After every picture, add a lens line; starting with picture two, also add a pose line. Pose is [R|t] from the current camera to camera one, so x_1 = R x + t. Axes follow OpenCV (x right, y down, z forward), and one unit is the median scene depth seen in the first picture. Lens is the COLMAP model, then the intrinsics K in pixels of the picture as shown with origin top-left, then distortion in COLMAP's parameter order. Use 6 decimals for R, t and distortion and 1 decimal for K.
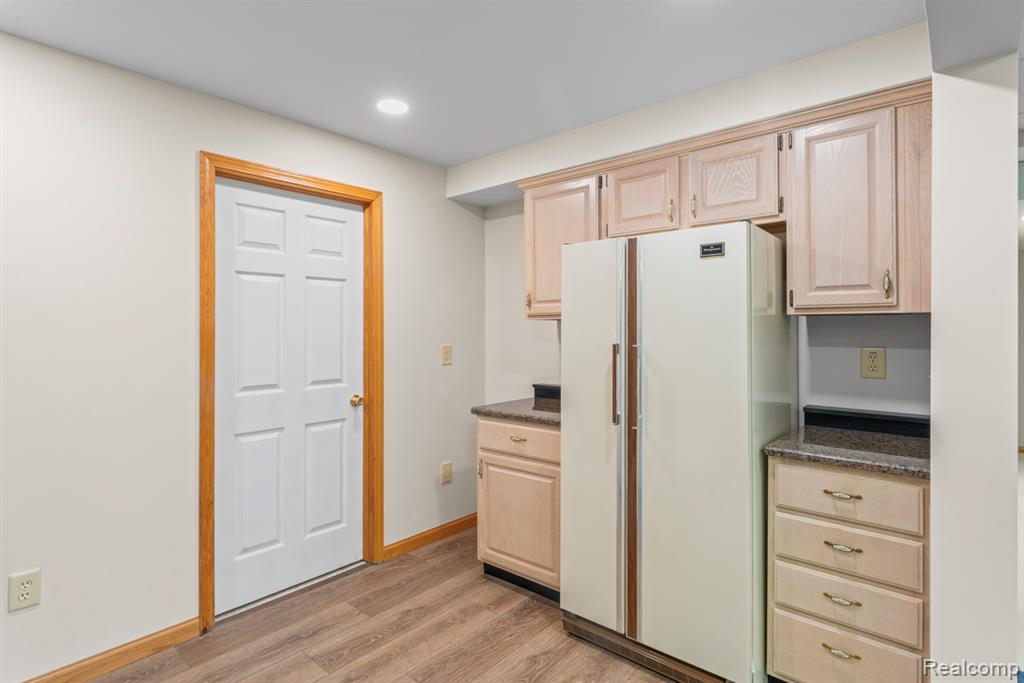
lens RADIAL K [[521.7, 0, 522.7], [0, 521.7, 321.8], [0, 0, 1]] dist [-0.010764, -0.000178]
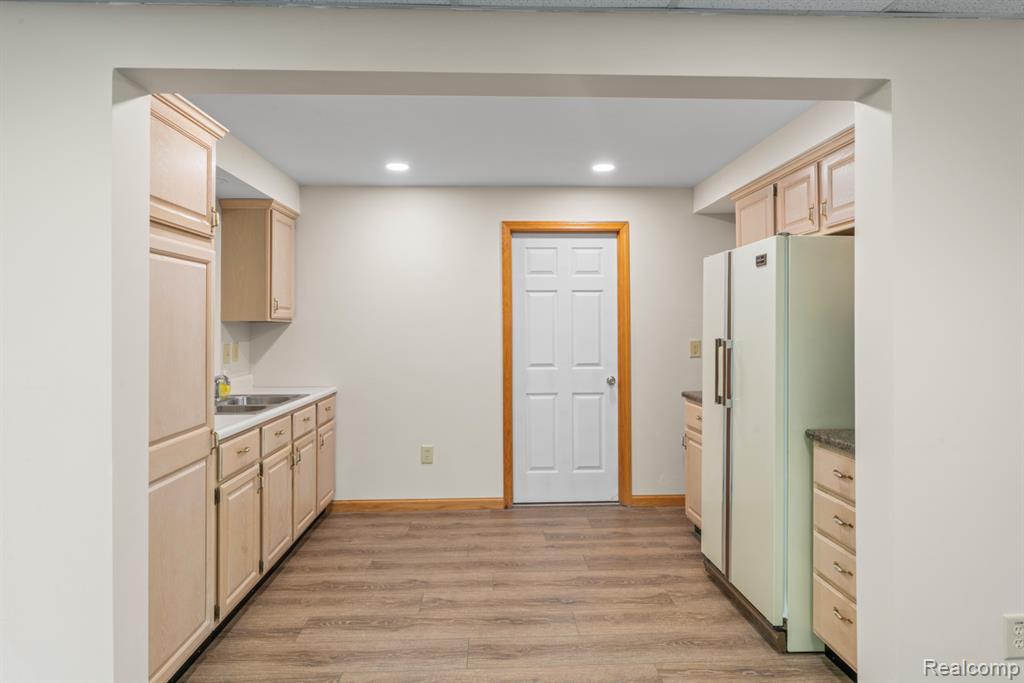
lens RADIAL K [[572.2, 0, 499.4], [0, 572.2, 320.5], [0, 0, 1]] dist [-0.000503, -0.003052]
pose [[0.677550, -0.010775, -0.735398, 0.642348], [0.013512, 0.999906, -0.002201, -0.003436], [0.735352, -0.008445, 0.677632, -0.232197]]
